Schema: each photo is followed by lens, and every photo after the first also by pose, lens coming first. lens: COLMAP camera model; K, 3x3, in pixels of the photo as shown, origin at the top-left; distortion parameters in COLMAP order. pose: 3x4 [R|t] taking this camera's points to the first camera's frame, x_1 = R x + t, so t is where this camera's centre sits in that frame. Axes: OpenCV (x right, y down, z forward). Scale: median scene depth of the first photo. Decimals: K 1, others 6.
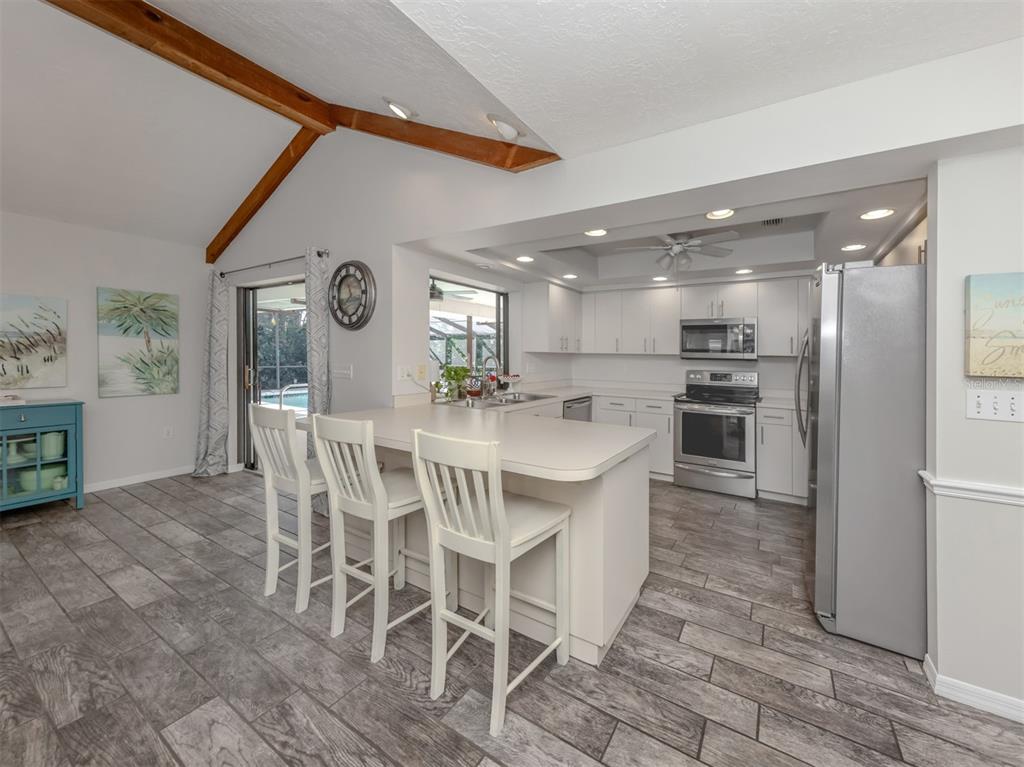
lens RADIAL K [[373.5, 0, 578.8], [0, 373.5, 360.3], [0, 0, 1]] dist [0.006908, -0.000593]
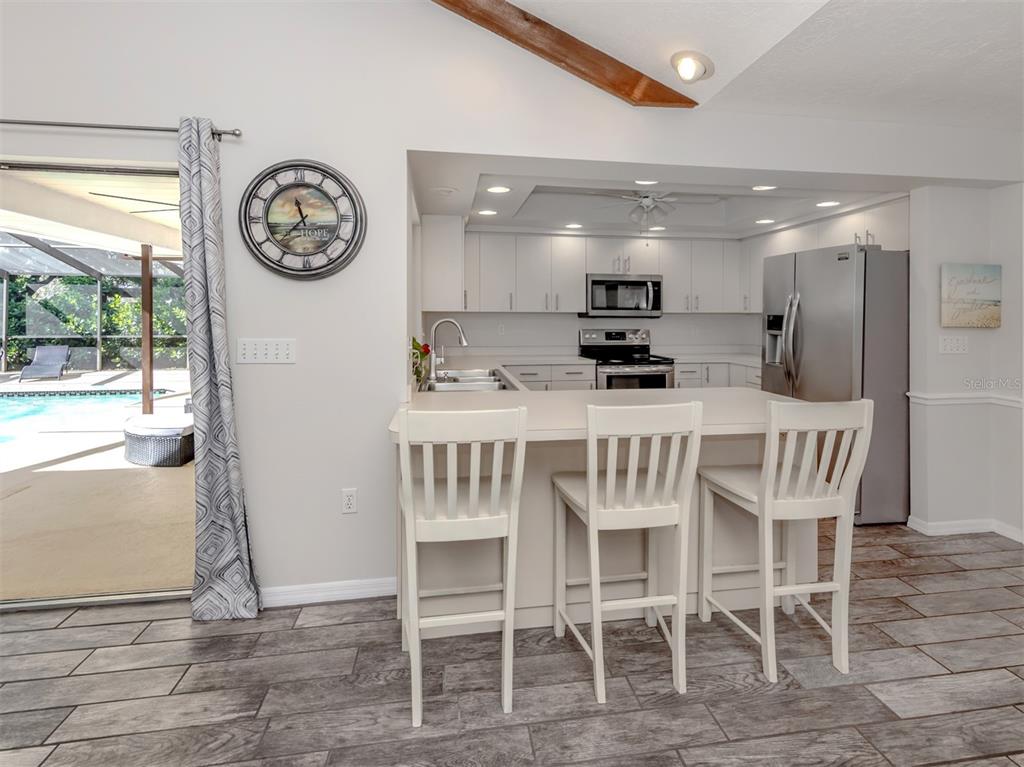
lens RADIAL K [[508.9, 0, 523.3], [0, 508.9, 316.0], [0, 0, 1]] dist [0.007131, -0.000898]
pose [[0.799764, -0.016749, 0.600080, -0.809684], [0.016865, 0.999843, 0.005429, -0.022657], [-0.600077, 0.005778, 0.799921, 0.165303]]
